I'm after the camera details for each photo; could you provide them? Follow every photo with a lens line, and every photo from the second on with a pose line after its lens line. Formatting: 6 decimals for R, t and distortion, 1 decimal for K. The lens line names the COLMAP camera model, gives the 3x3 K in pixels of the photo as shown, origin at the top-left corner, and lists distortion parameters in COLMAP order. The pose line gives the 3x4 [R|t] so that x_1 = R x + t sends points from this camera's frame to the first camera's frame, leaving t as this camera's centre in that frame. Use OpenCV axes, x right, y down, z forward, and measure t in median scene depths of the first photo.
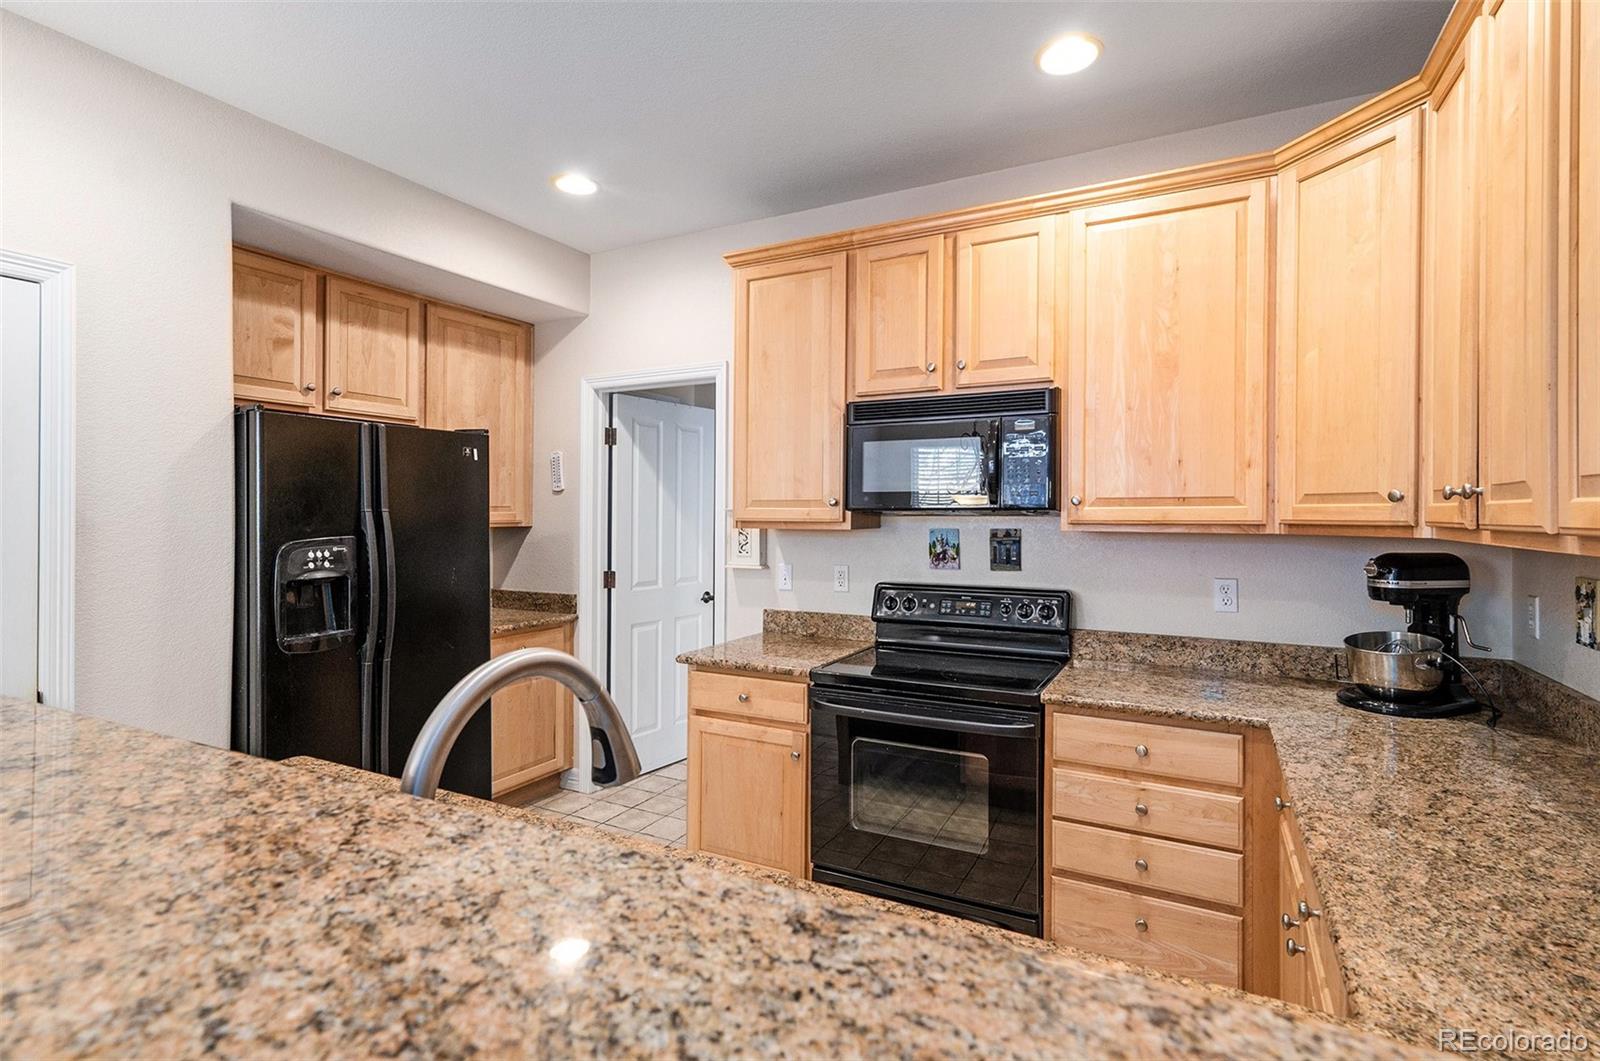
lens RADIAL K [[756.0, 0, 801.7], [0, 756.0, 525.8], [0, 0, 1]] dist [0.030272, -0.011786]
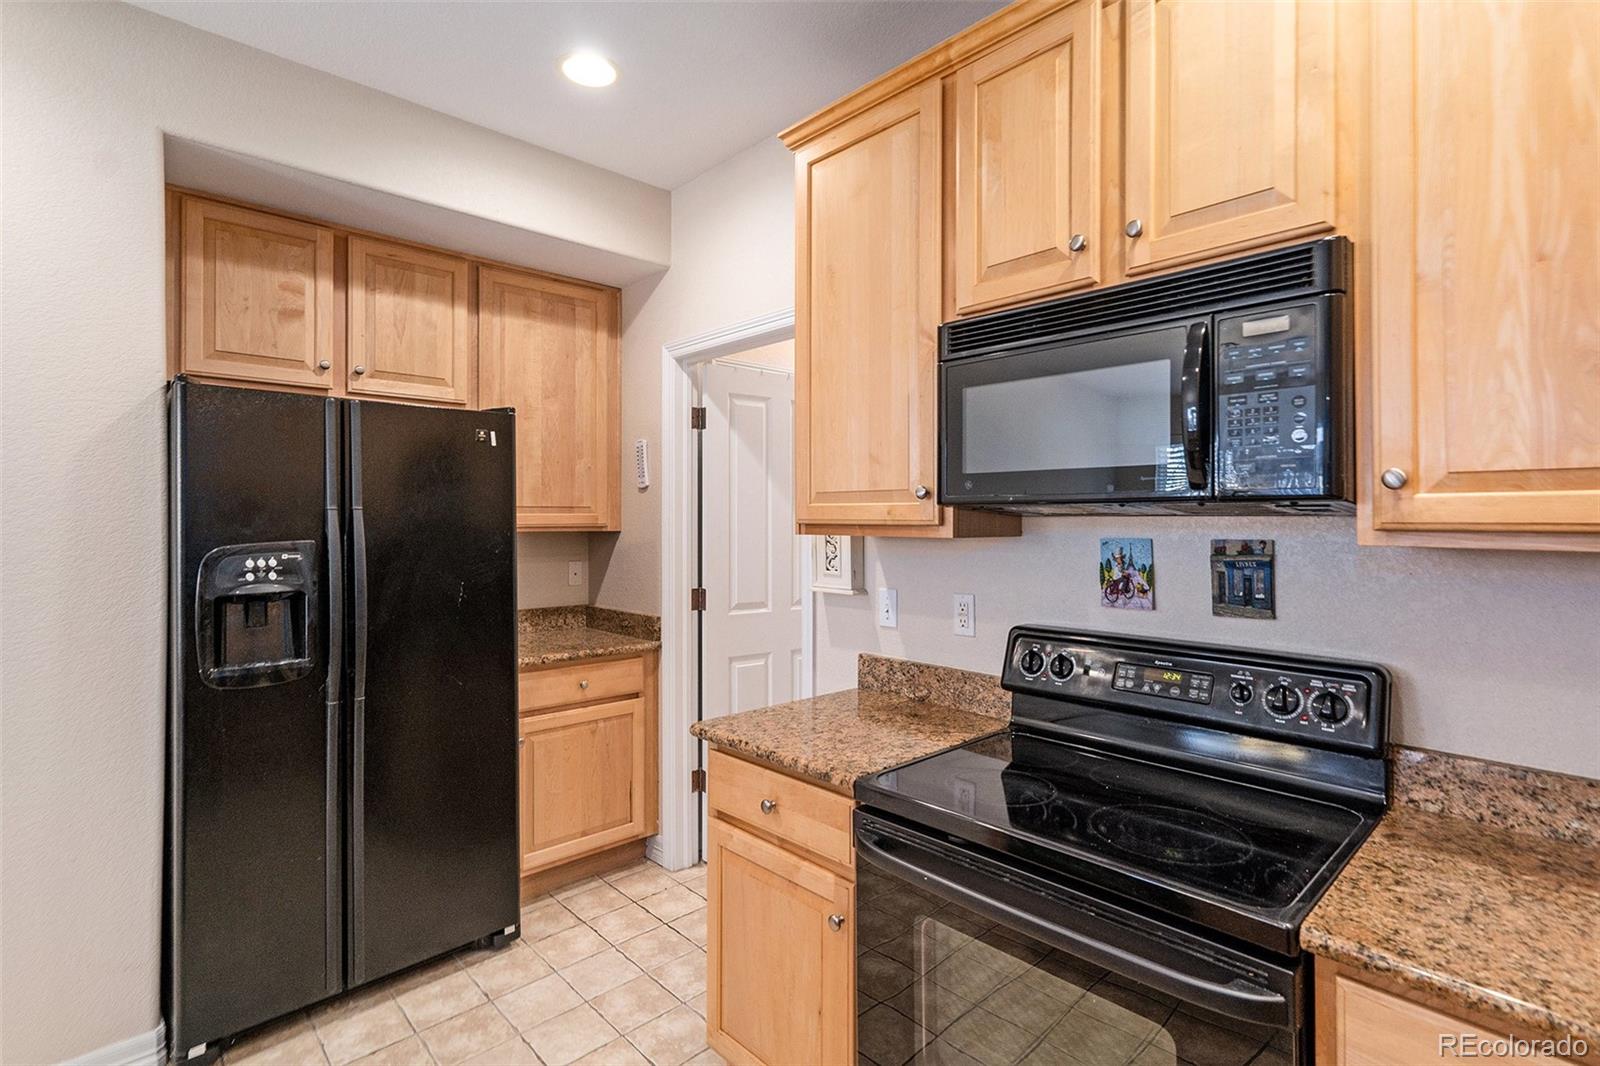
lens RADIAL K [[774.8, 0, 801.7], [0, 774.8, 512.7], [0, 0, 1]] dist [0.019848, 0.000246]
pose [[0.947693, -0.001370, -0.319180, 0.144182], [-0.007819, 0.999591, -0.027504, 0.002713], [0.319087, 0.028561, 0.947295, 0.363816]]
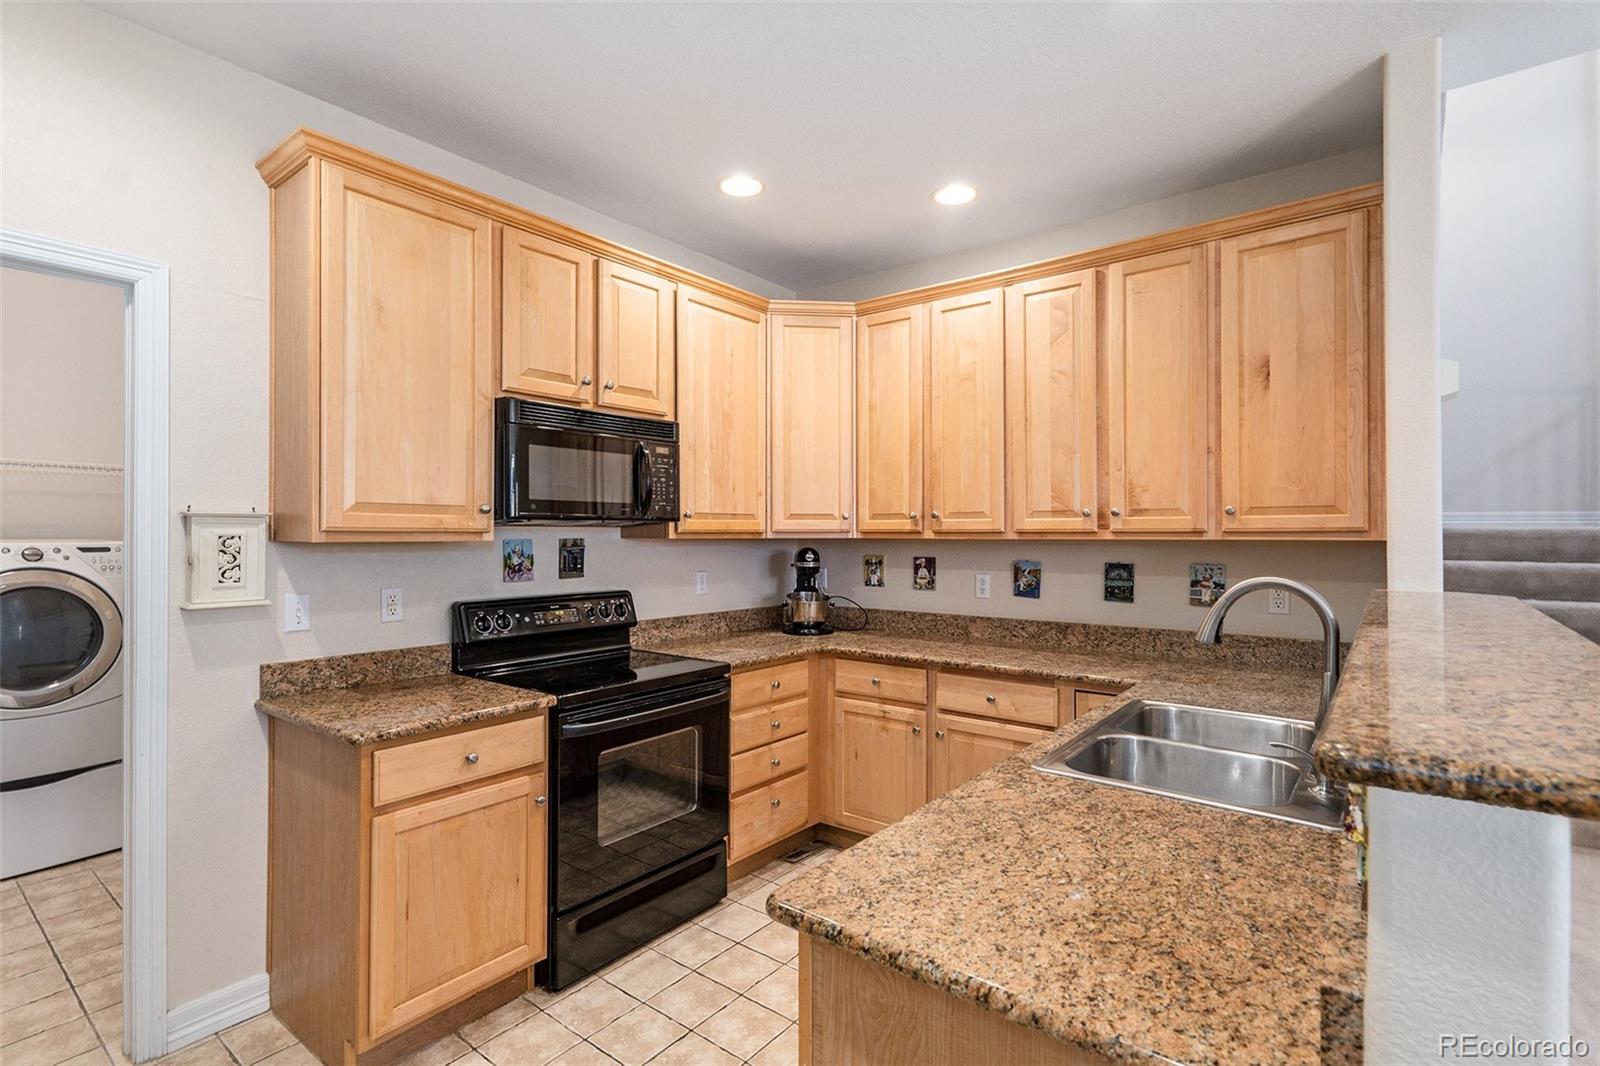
lens RADIAL K [[762.0, 0, 777.3], [0, 762.0, 538.4], [0, 0, 1]] dist [-0.001232, -0.000083]
pose [[0.202217, -0.007788, 0.979310, -0.696891], [0.014364, 0.999884, 0.004985, 0.002504], [-0.979235, 0.013059, 0.202305, 0.485730]]
